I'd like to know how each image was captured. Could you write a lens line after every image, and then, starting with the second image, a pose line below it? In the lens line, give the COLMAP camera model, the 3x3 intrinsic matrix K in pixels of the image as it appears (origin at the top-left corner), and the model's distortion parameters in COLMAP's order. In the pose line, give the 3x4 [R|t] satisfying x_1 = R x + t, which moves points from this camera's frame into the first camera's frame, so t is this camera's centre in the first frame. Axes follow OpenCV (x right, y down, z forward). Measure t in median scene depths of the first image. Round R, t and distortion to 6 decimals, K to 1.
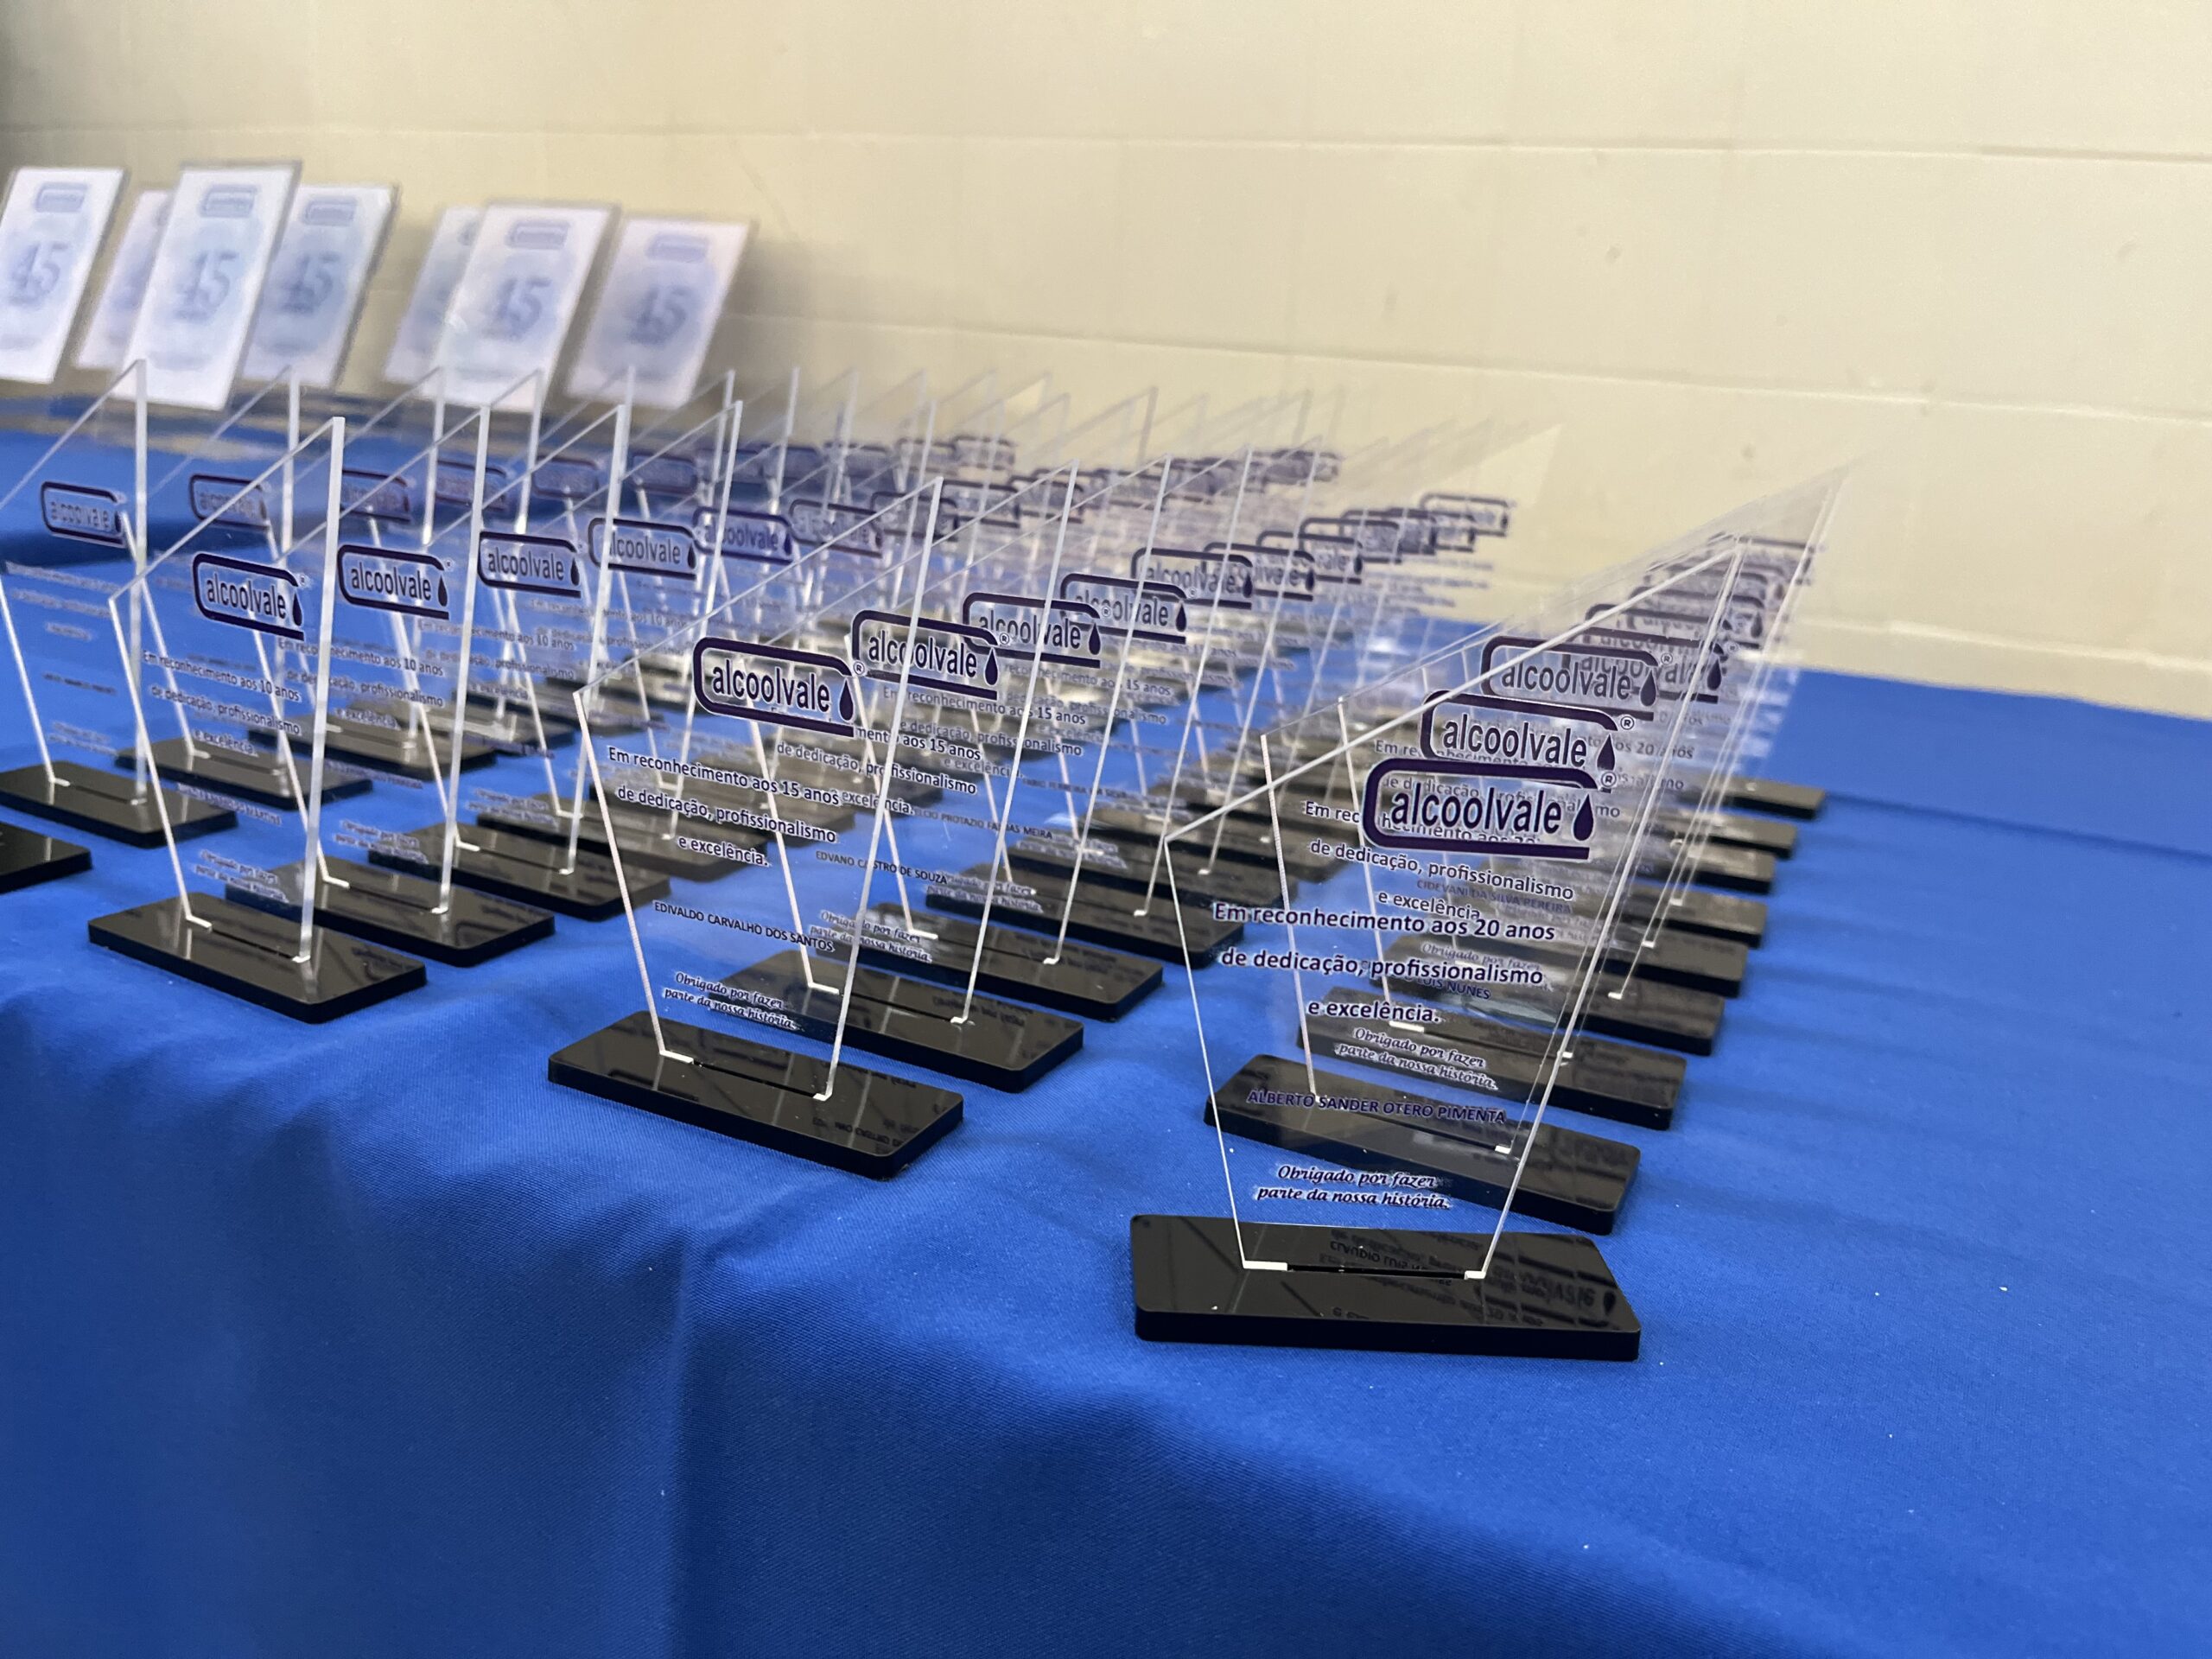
lens RADIAL K [[1804.3, 0, 1127.8], [0, 1804.3, 798.8], [0, 0, 1]] dist [0.081255, -0.153351]
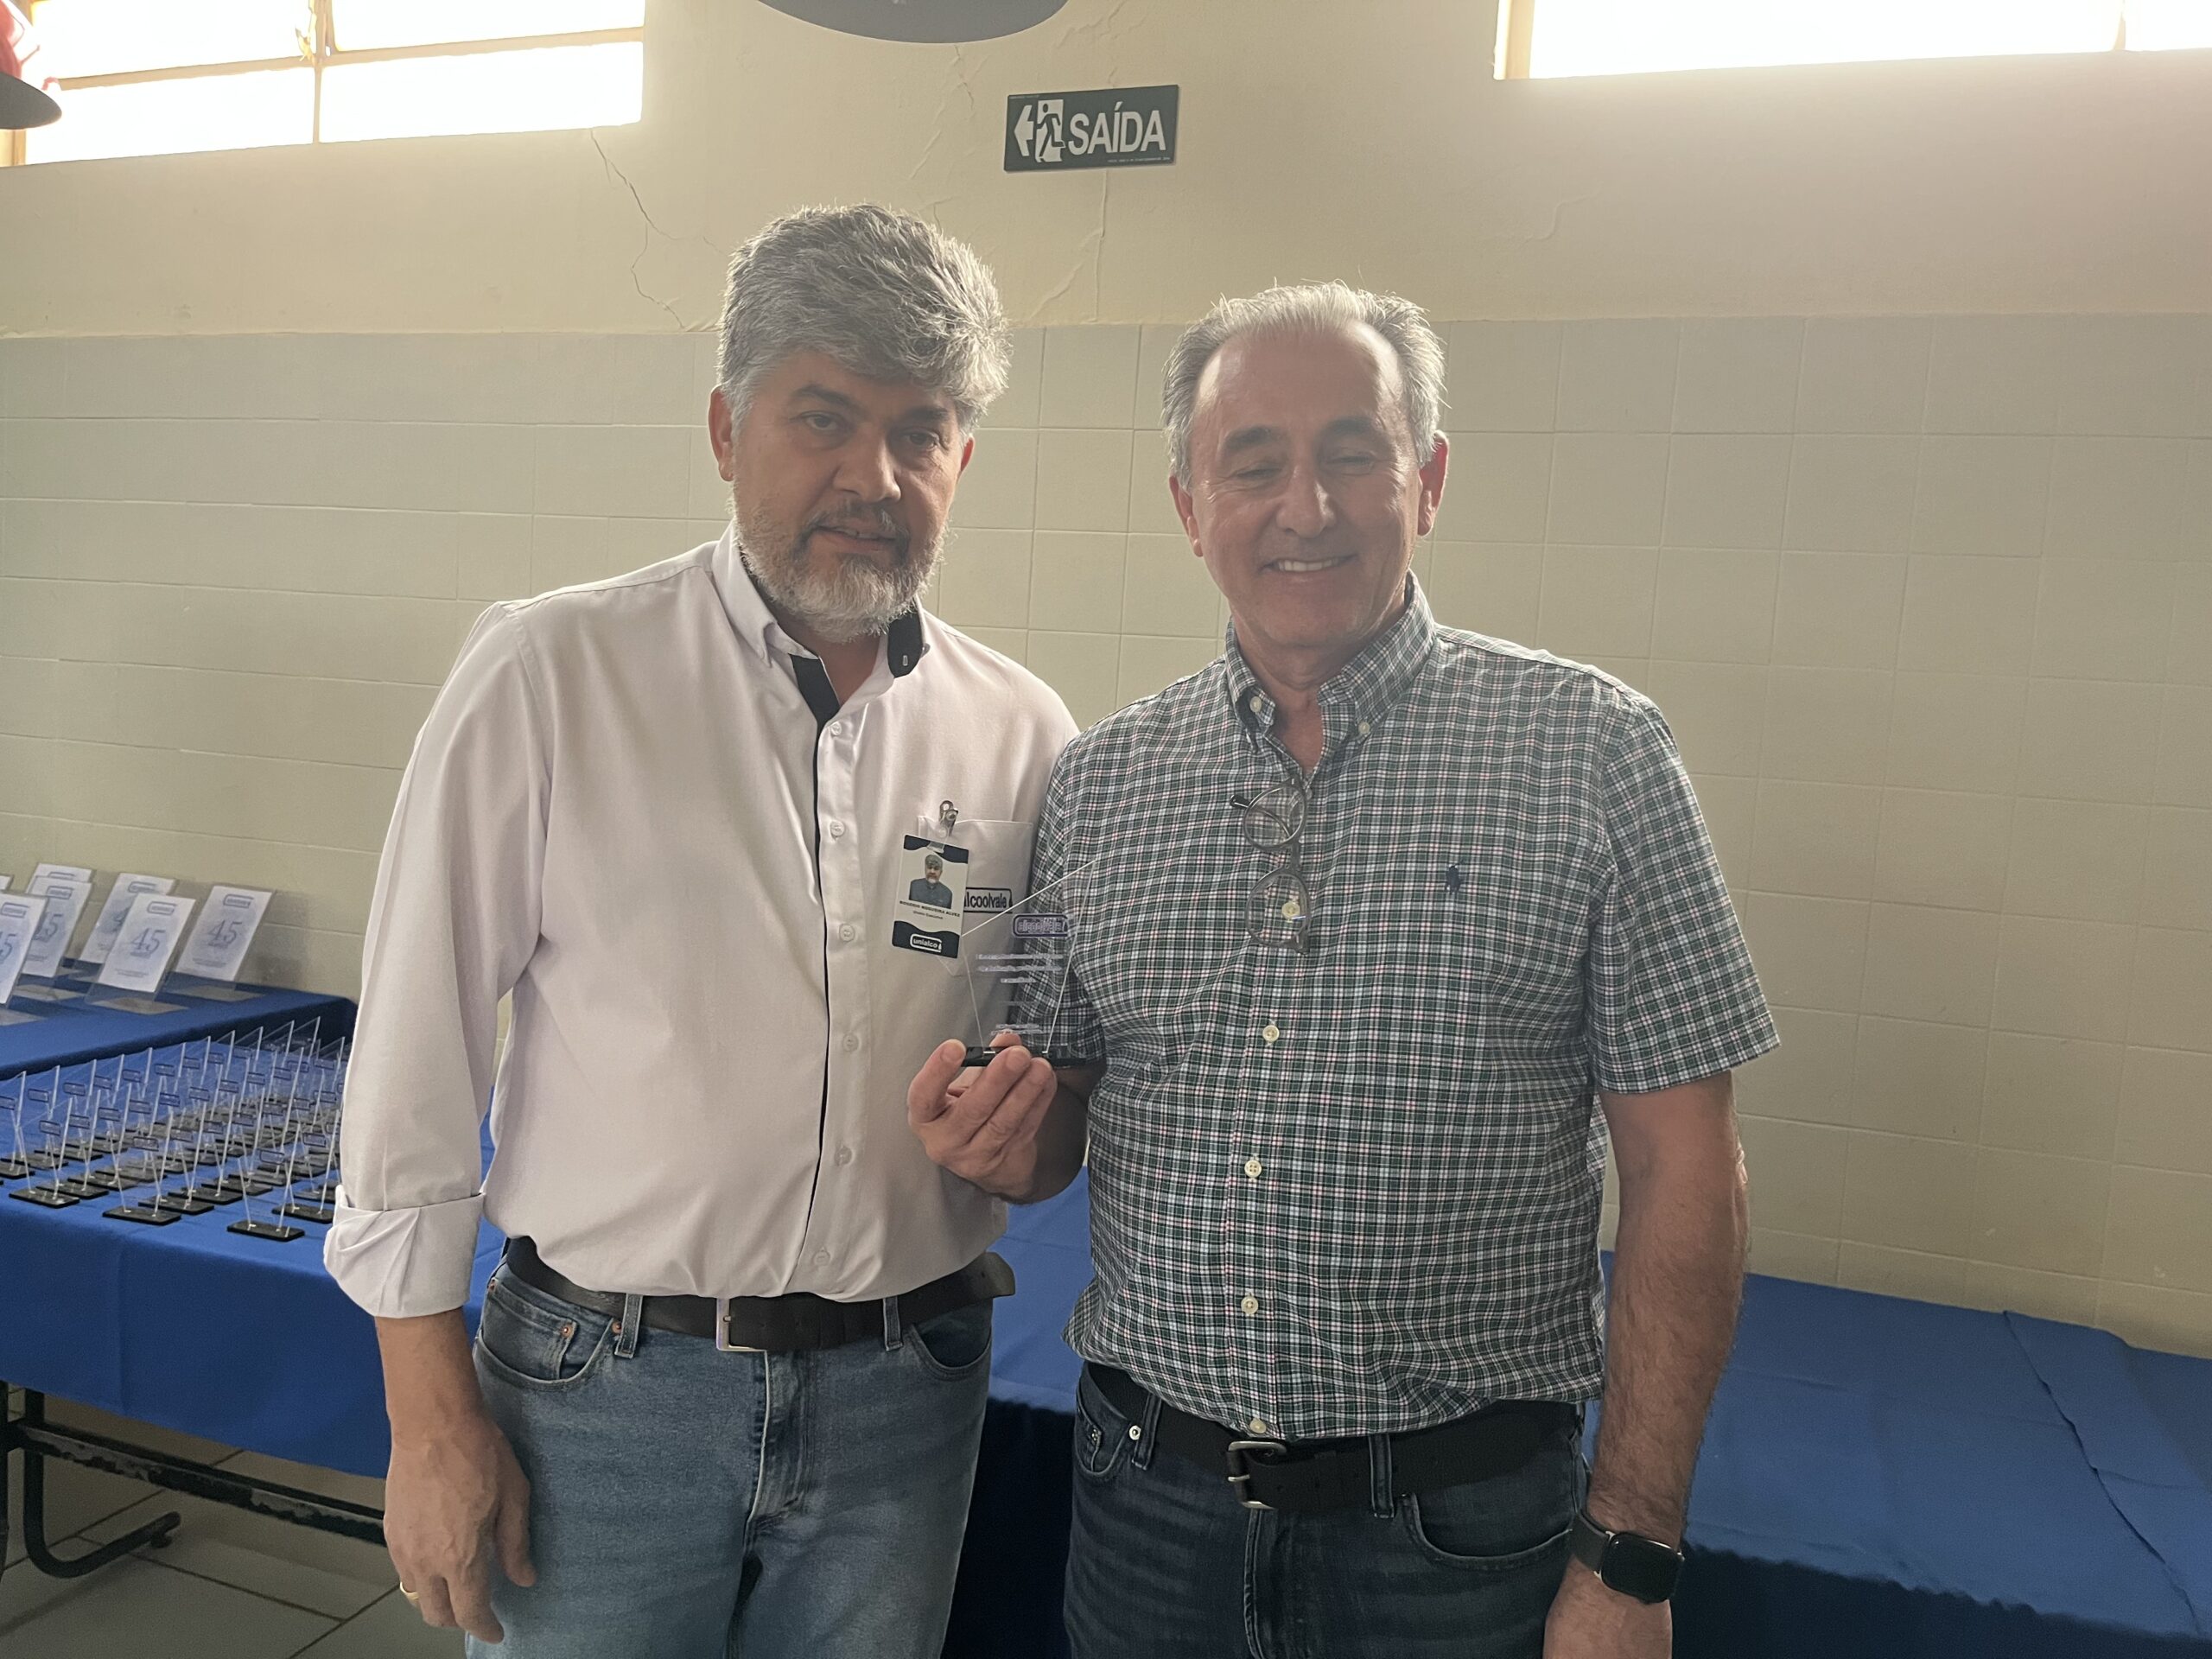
lens RADIAL K [[1804.3, 0, 1127.8], [0, 1804.3, 798.8], [0, 0, 1]] dist [0.081255, -0.153351]
pose [[0.989534, -0.000796, 0.144299, 0.559066], [0.029605, 0.979833, -0.197611, 0.028378], [-0.141231, 0.199814, 0.969602, -1.442566]]
